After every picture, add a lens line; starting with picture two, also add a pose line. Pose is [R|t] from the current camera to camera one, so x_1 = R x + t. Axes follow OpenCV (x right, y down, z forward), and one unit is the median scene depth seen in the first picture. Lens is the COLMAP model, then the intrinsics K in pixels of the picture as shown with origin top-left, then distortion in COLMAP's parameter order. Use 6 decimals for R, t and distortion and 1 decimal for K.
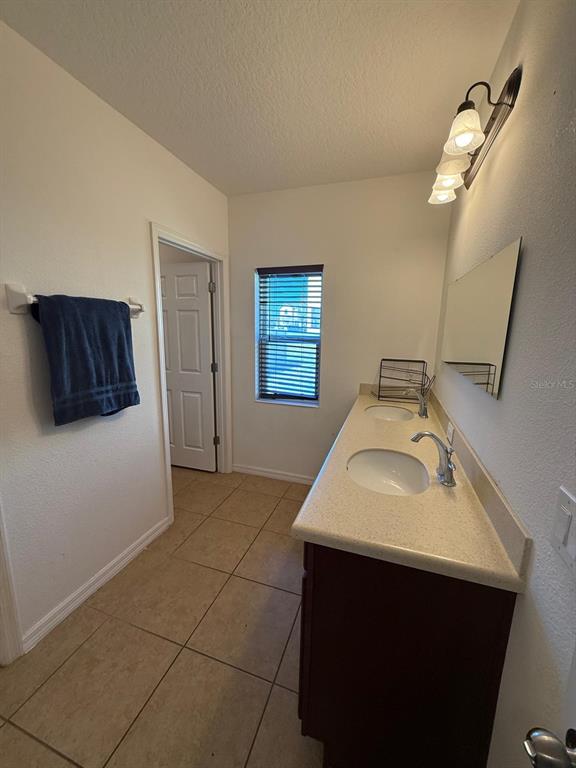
lens RADIAL K [[309.2, 0, 288.0], [0, 309.2, 384.9], [0, 0, 1]] dist [0.000161, -0.000200]
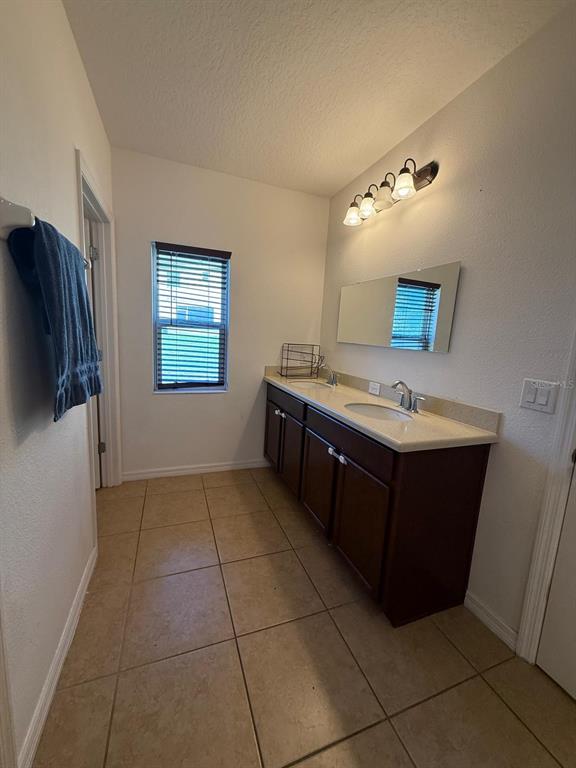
lens RADIAL K [[309.2, 0, 291.1], [0, 309.2, 383.7], [0, 0, 1]] dist [0.000161, -0.000200]
pose [[0.765554, -0.075074, 0.638976, -0.391682], [0.075975, 0.996768, 0.026086, 0.035902], [-0.638870, 0.028576, 0.768784, 0.079821]]
